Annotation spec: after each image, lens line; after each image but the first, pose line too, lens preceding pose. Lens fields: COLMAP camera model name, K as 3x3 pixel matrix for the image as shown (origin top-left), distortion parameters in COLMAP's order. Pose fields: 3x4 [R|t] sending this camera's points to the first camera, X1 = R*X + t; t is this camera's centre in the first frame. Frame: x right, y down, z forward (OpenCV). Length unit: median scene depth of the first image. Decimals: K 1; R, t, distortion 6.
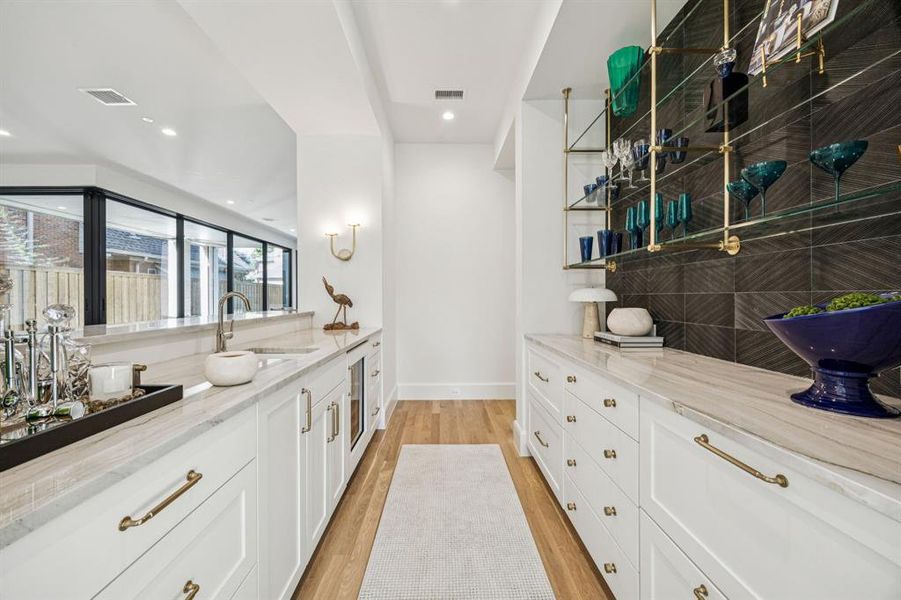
lens RADIAL K [[344.0, 0, 448.4], [0, 344.0, 297.9], [0, 0, 1]] dist [-0.001415, -0.000018]
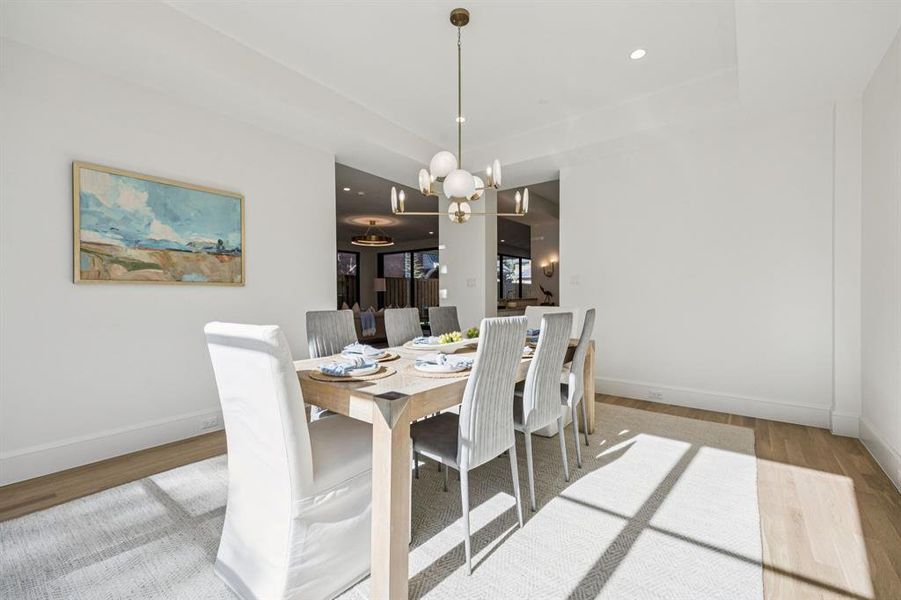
lens RADIAL K [[344.0, 0, 448.4], [0, 344.0, 297.9], [0, 0, 1]] dist [-0.001415, -0.000018]
pose [[0.766310, 0.004854, -0.642453, 0.156289], [0.002957, 0.999934, 0.011081, 0.002101], [0.642464, -0.010391, 0.766245, -0.286734]]
